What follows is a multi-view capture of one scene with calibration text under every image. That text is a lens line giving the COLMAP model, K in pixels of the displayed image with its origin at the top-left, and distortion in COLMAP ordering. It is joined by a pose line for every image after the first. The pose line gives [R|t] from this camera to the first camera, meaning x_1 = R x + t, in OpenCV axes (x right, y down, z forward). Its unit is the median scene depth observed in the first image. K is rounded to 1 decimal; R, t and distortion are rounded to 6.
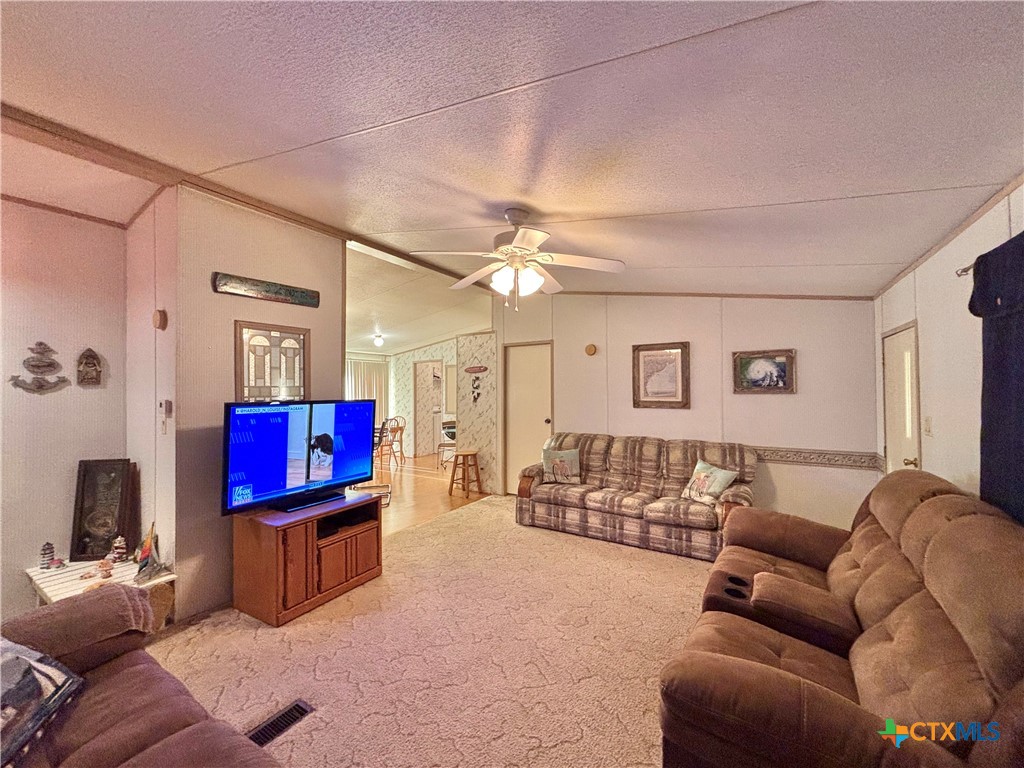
lens RADIAL K [[403.7, 0, 514.4], [0, 403.7, 385.4], [0, 0, 1]] dist [0.004472, -0.000299]
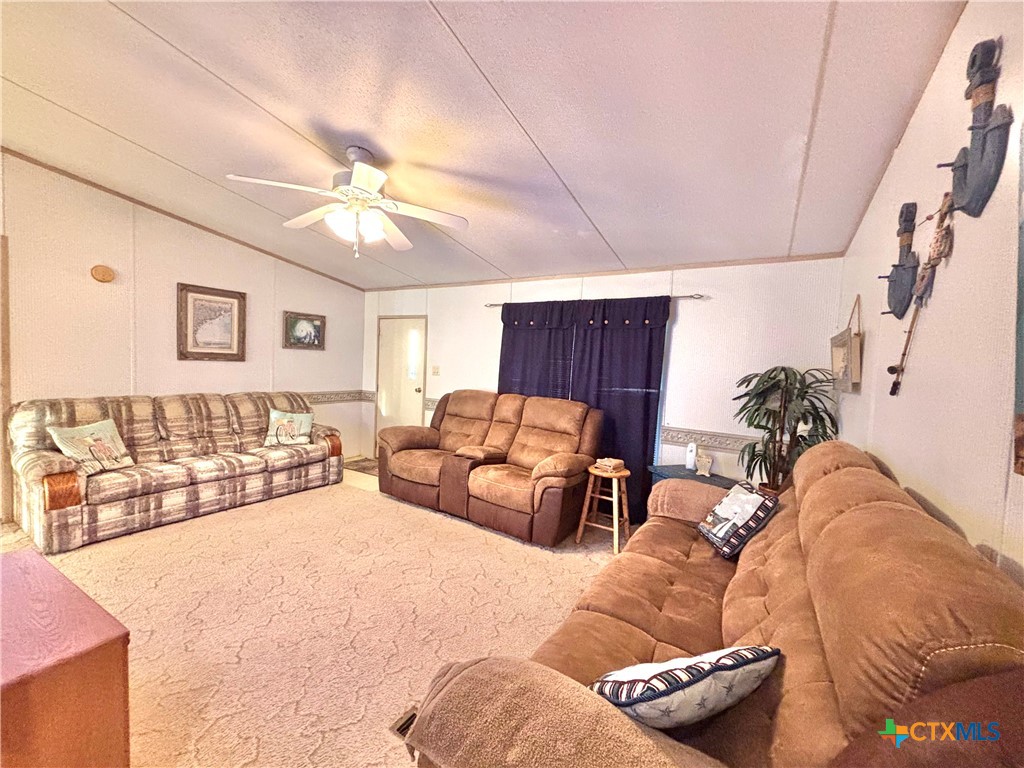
lens RADIAL K [[403.7, 0, 517.8], [0, 403.7, 388.1], [0, 0, 1]] dist [0.004472, -0.000299]
pose [[0.000384, -0.070313, 0.997525, -0.598354], [-0.074771, 0.994731, 0.070145, 0.003204], [-0.997201, -0.074613, -0.004875, 0.344833]]
